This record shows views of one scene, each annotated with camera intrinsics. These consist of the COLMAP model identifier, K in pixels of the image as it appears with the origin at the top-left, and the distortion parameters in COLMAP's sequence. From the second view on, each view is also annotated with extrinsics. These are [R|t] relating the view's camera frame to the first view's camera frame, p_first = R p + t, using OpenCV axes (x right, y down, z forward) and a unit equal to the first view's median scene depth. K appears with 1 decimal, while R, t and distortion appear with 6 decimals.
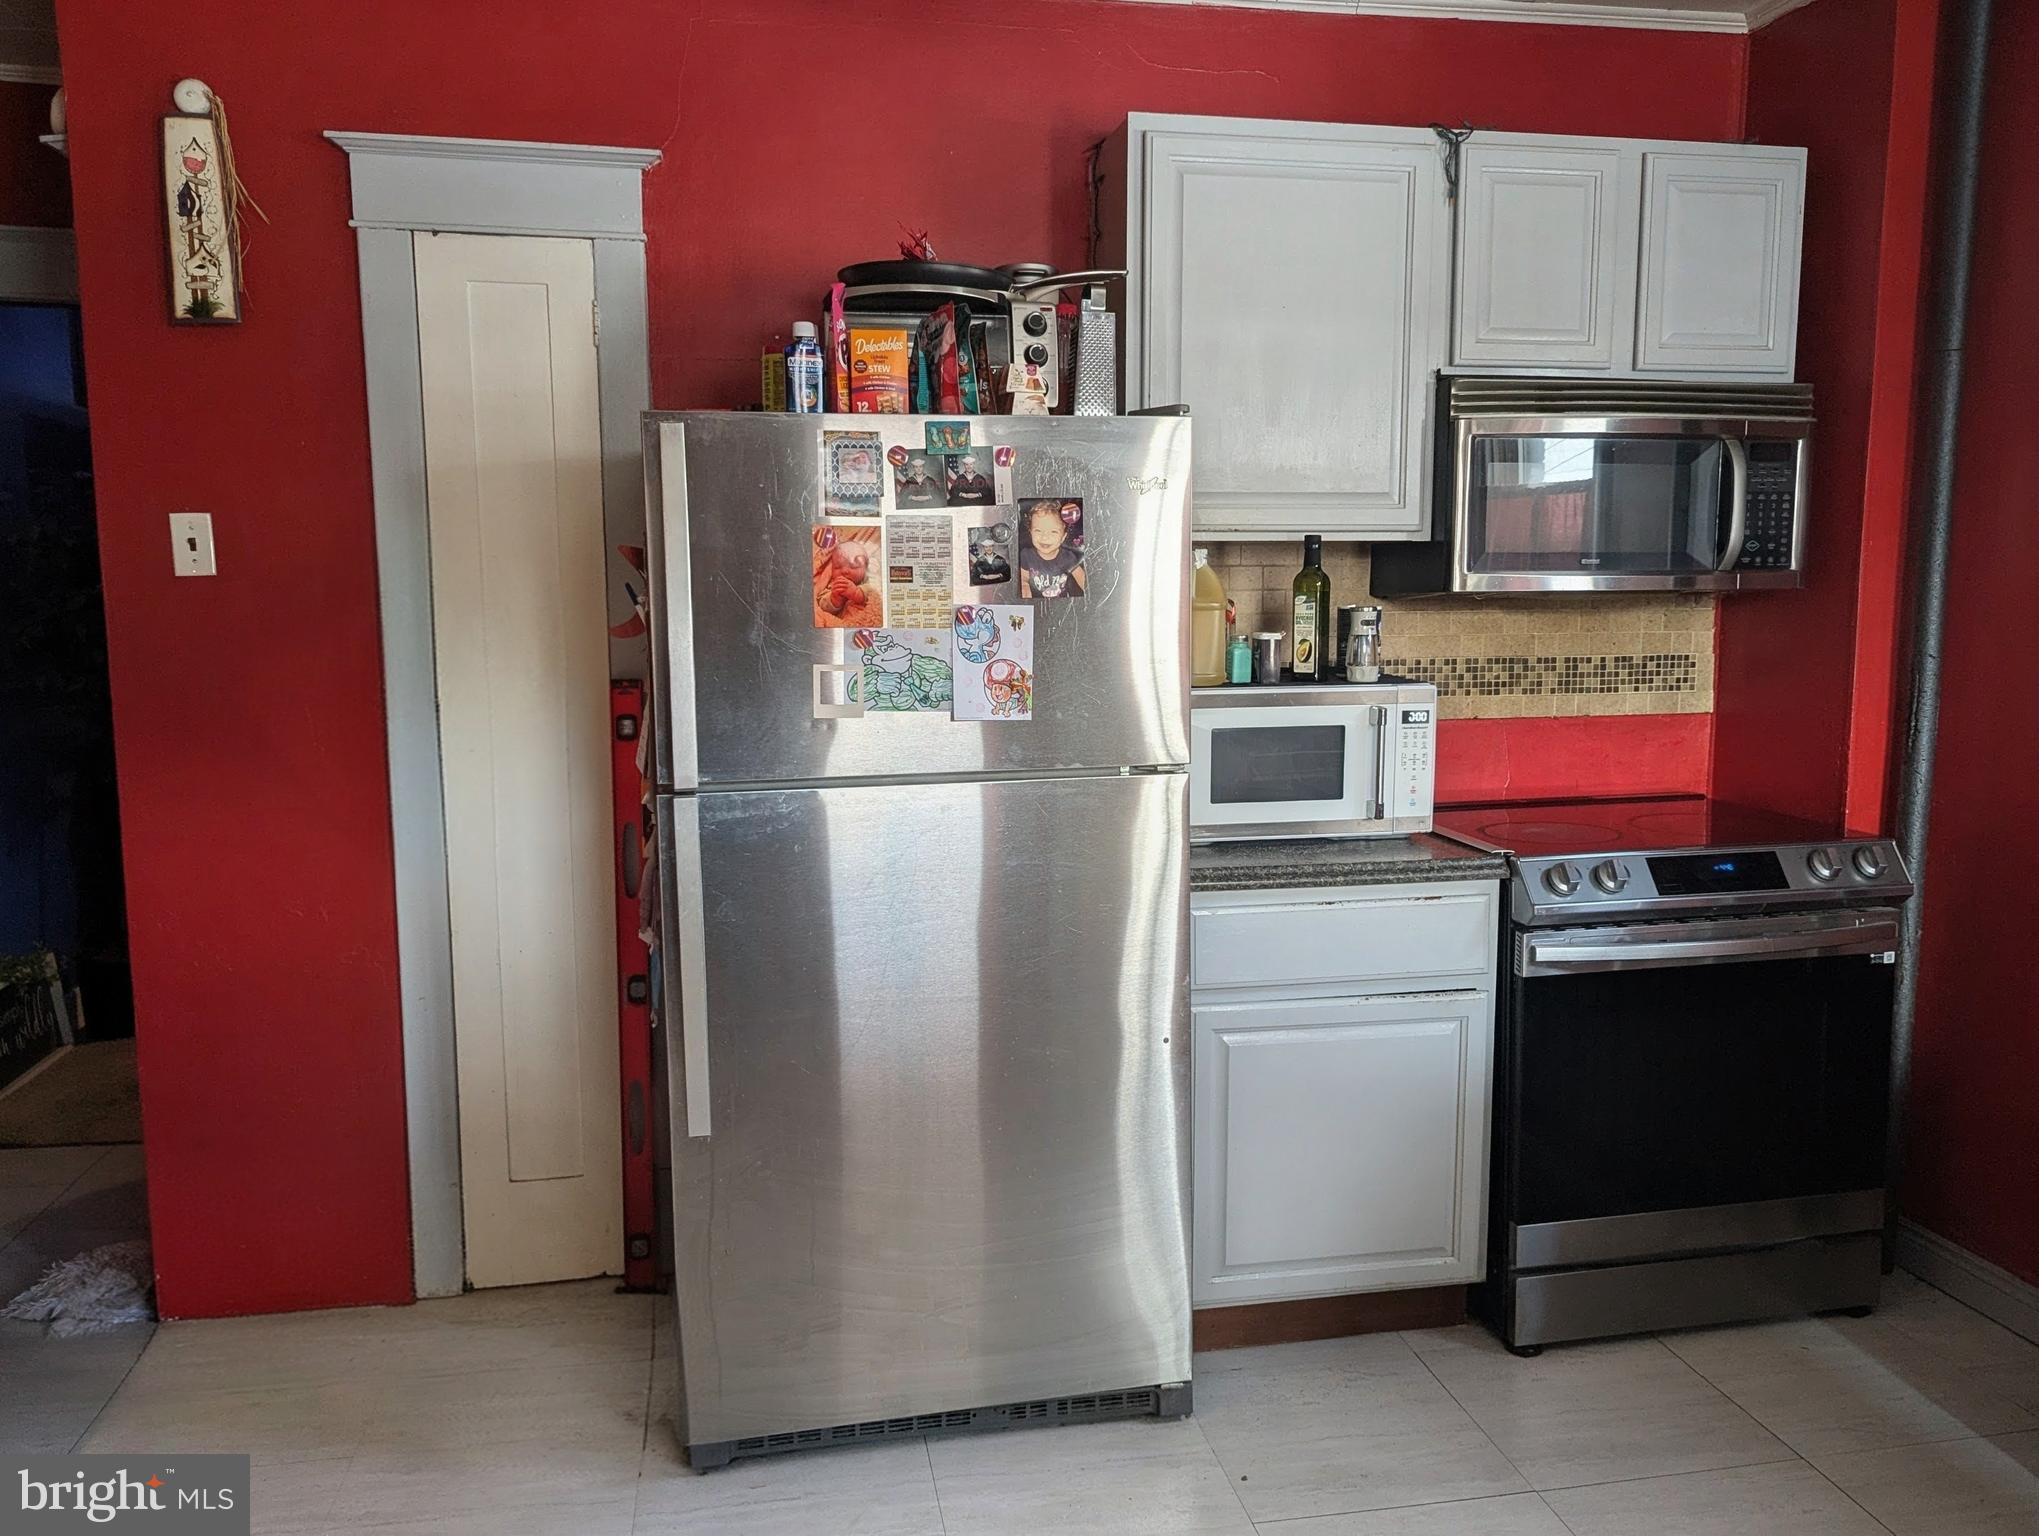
lens RADIAL K [[1629.6, 0, 1021.6], [0, 1629.6, 770.8], [0, 0, 1]] dist [0.018884, 0.007818]
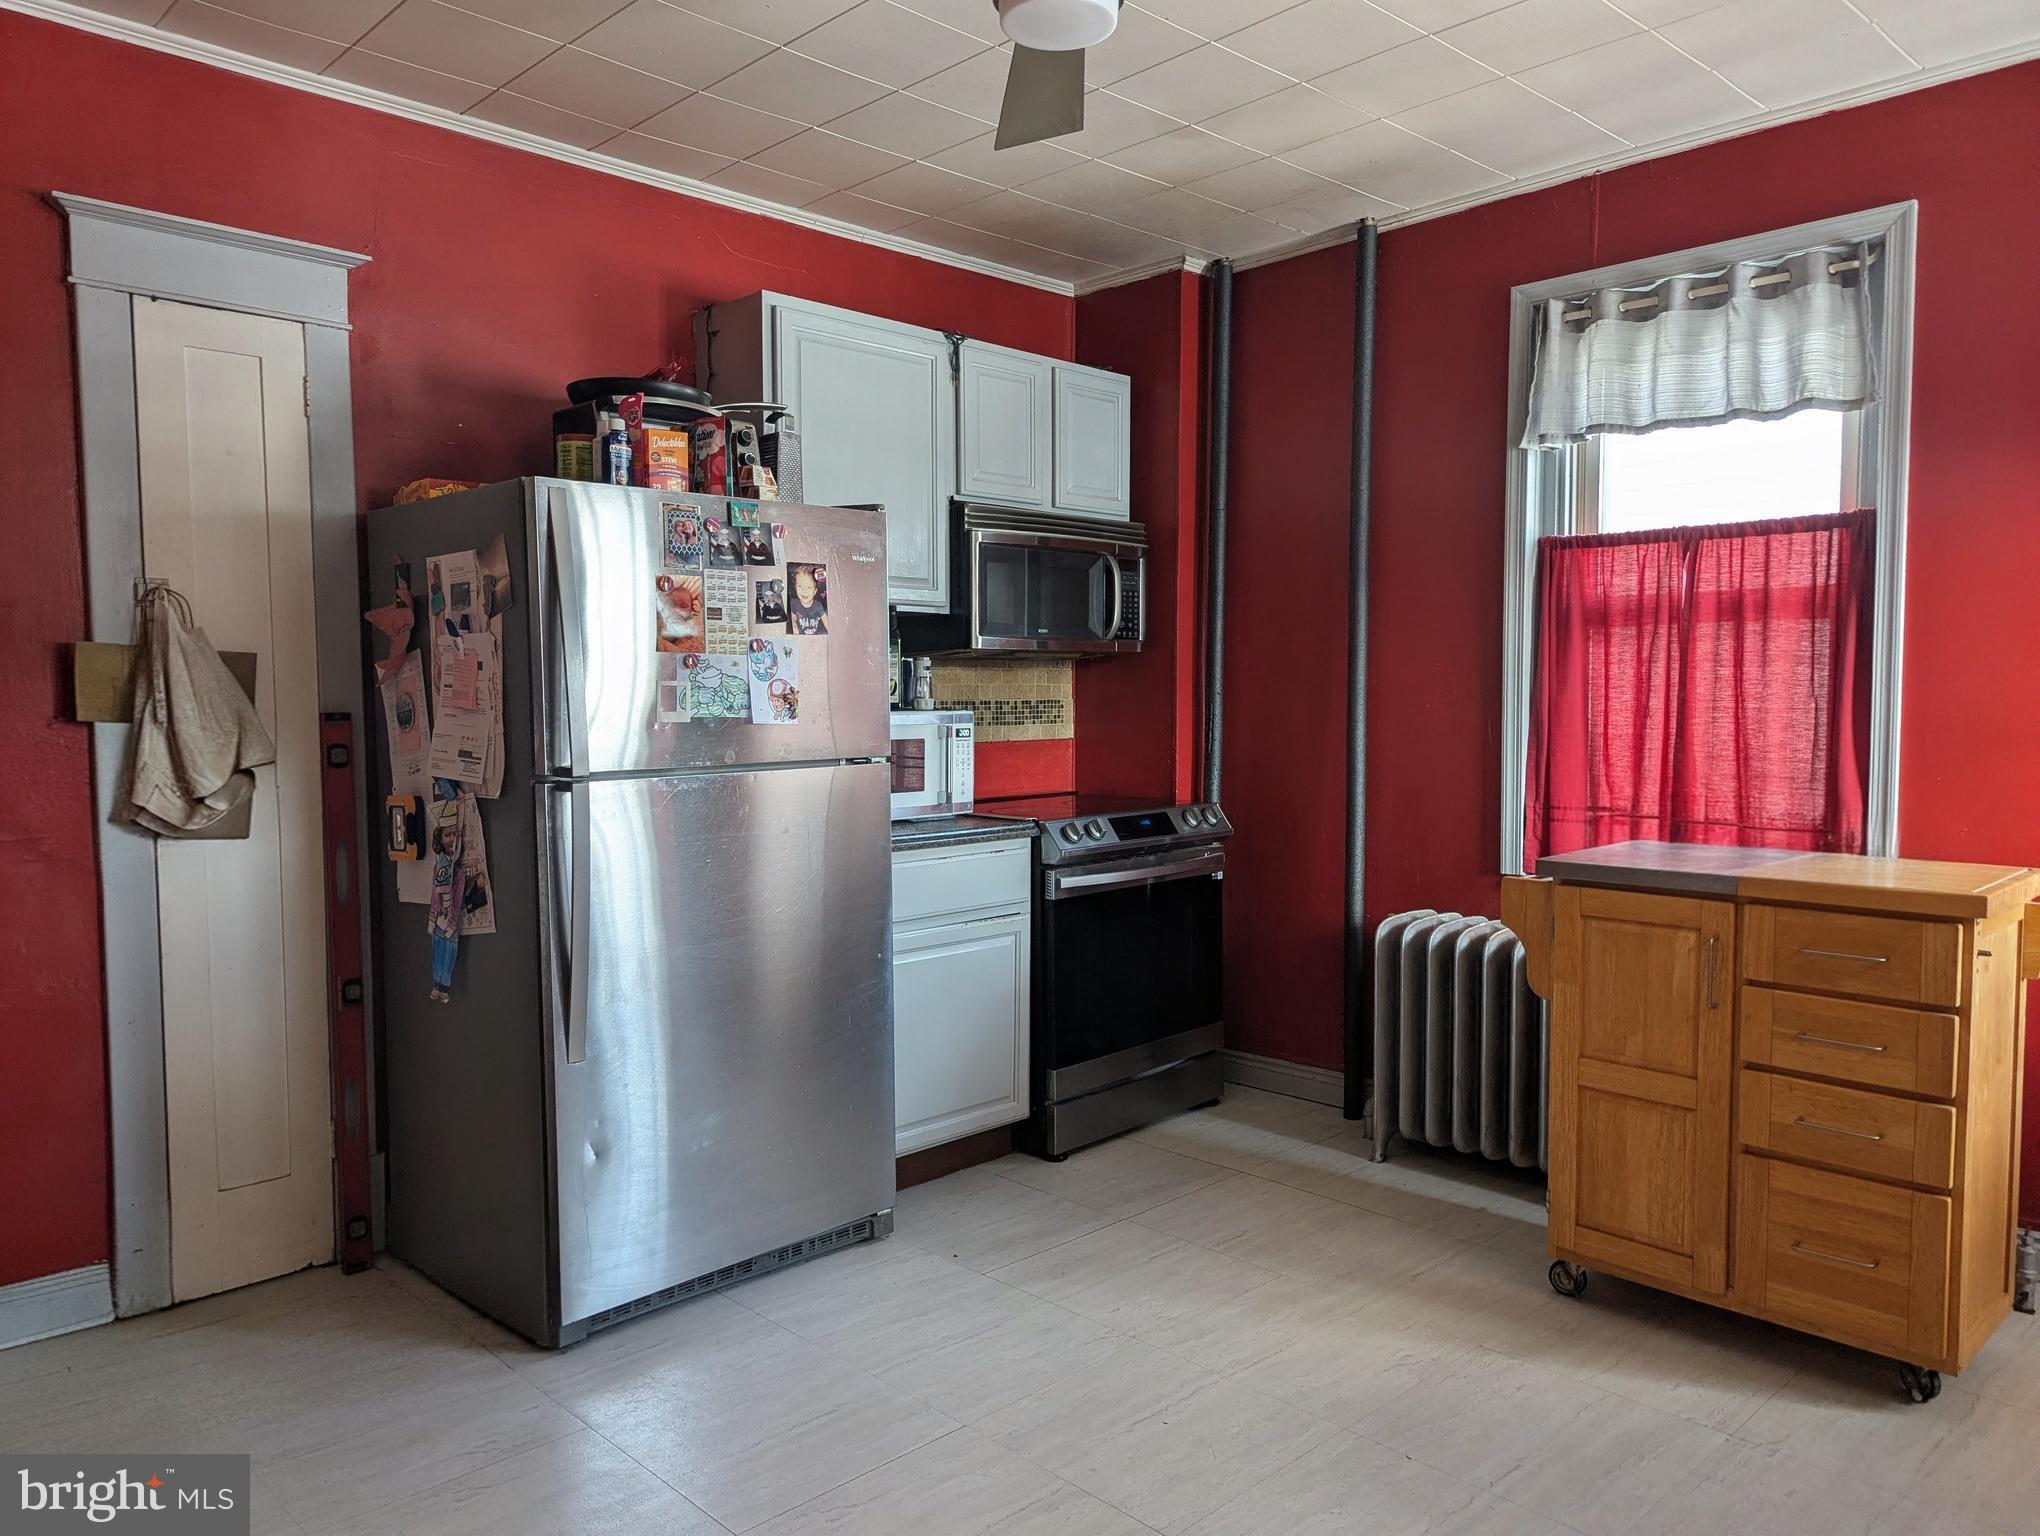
lens RADIAL K [[1435.5, 0, 1026.4], [0, 1435.5, 779.9], [0, 0, 1]] dist [0.062765, -0.054508]
pose [[0.836022, -0.034177, 0.547631, -0.411262], [0.066874, 0.996964, -0.039871, 0.063721], [-0.544606, 0.069956, 0.835769, -0.092747]]
